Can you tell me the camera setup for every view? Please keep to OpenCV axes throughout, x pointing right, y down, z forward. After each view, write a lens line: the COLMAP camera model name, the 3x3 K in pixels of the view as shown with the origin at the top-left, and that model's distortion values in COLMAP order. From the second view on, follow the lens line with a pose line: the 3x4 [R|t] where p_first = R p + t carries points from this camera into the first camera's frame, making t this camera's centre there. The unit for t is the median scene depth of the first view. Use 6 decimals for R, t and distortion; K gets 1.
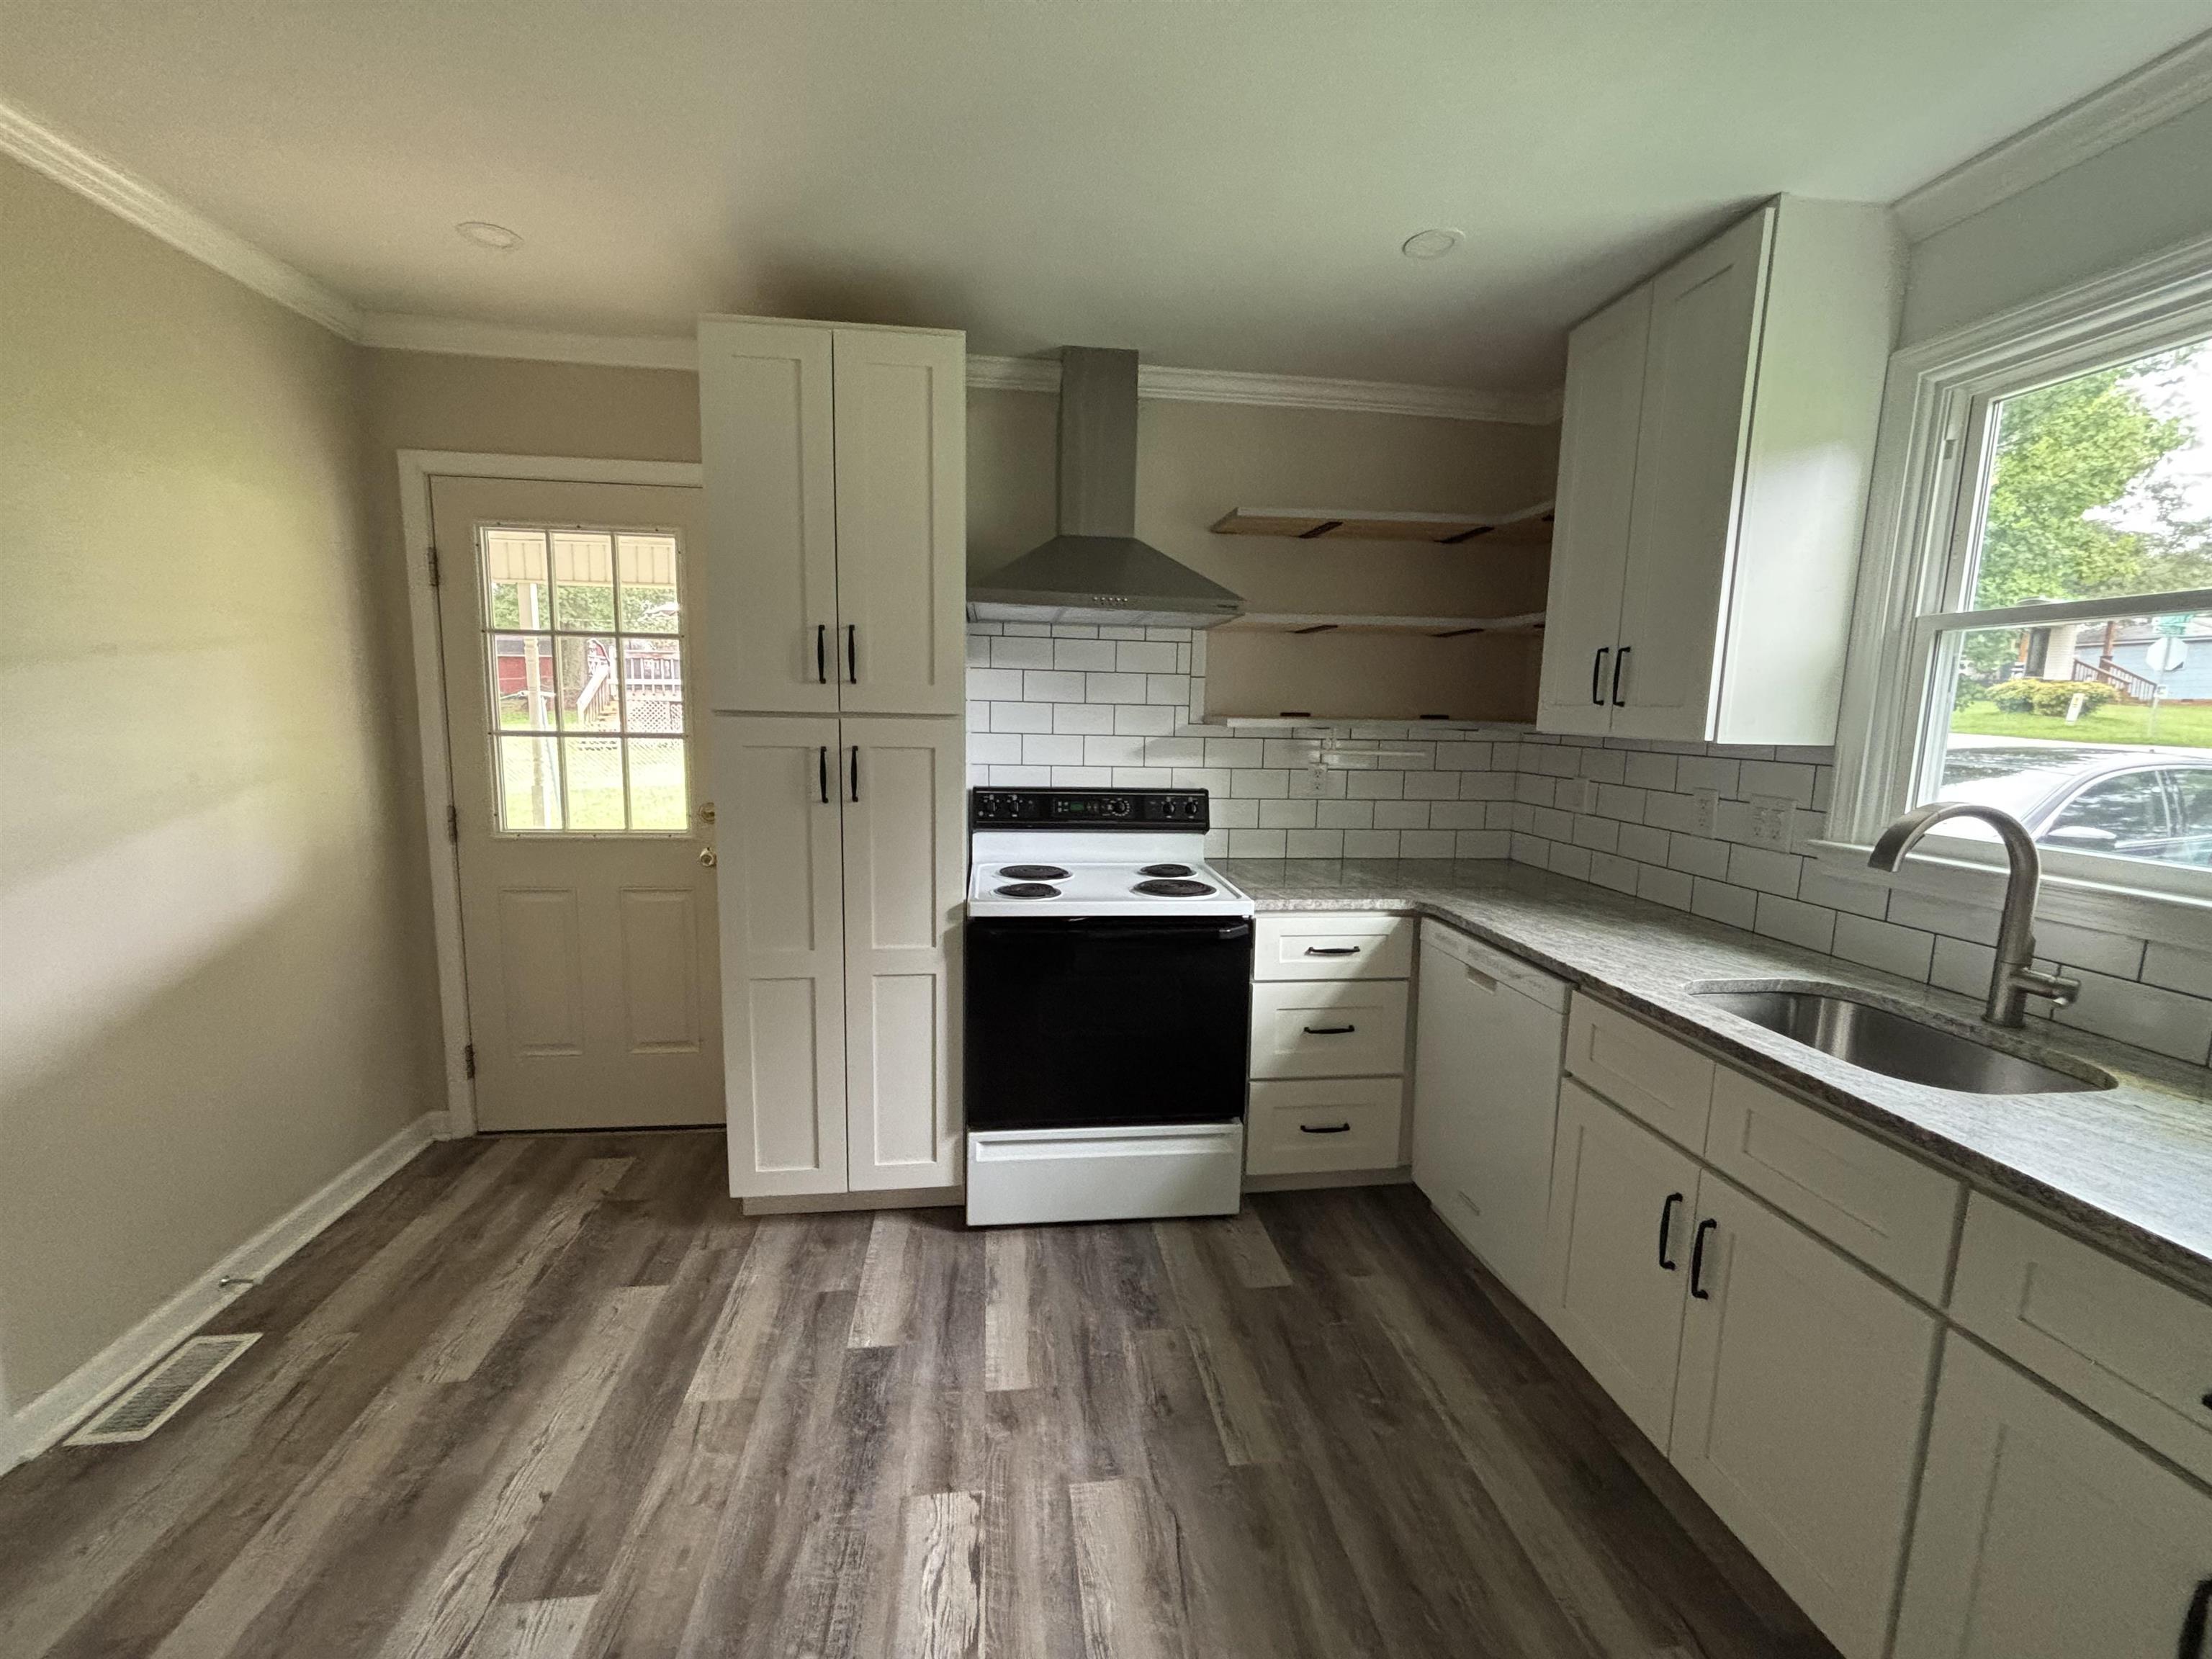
lens RADIAL K [[890.9, 0, 1096.6], [0, 890.9, 826.6], [0, 0, 1]] dist [-0.009596, -0.000210]
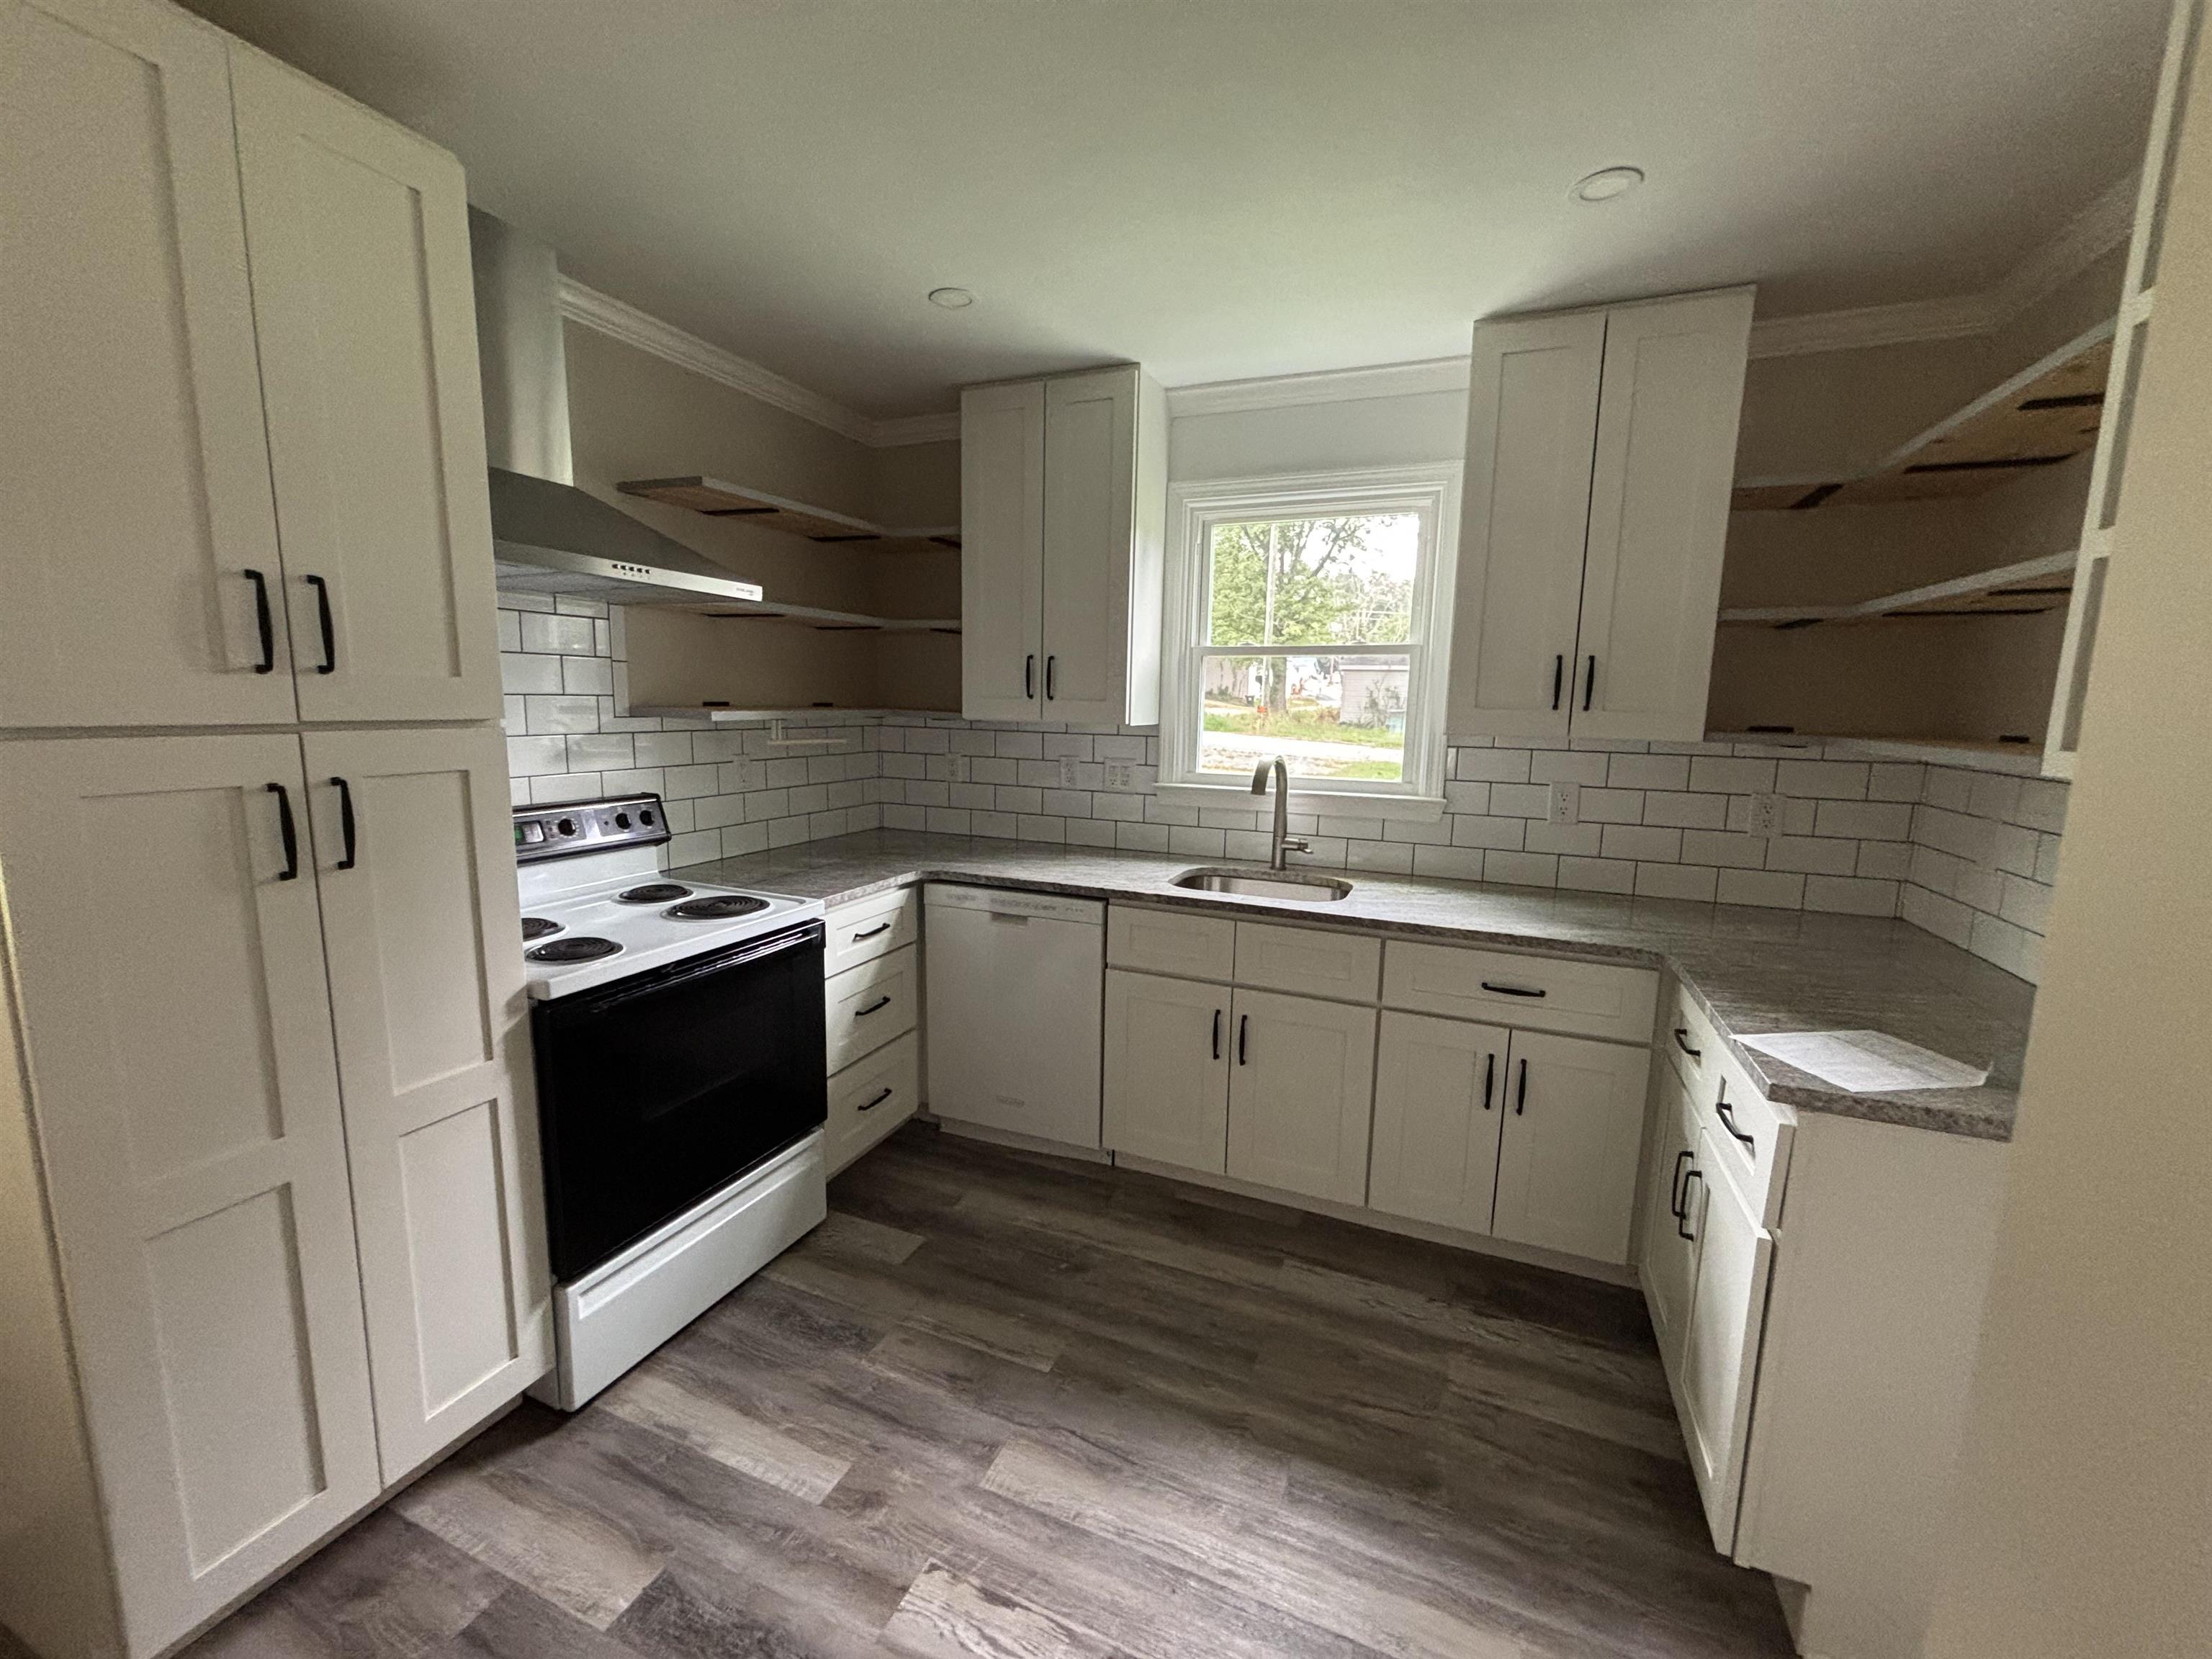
lens RADIAL K [[890.9, 0, 1103.8], [0, 890.9, 830.5], [0, 0, 1]] dist [-0.009596, -0.000210]
pose [[0.486907, -0.136865, 0.862664, -0.543269], [0.103336, 0.989737, 0.098700, -0.061067], [-0.867319, 0.041086, 0.496054, 0.255701]]
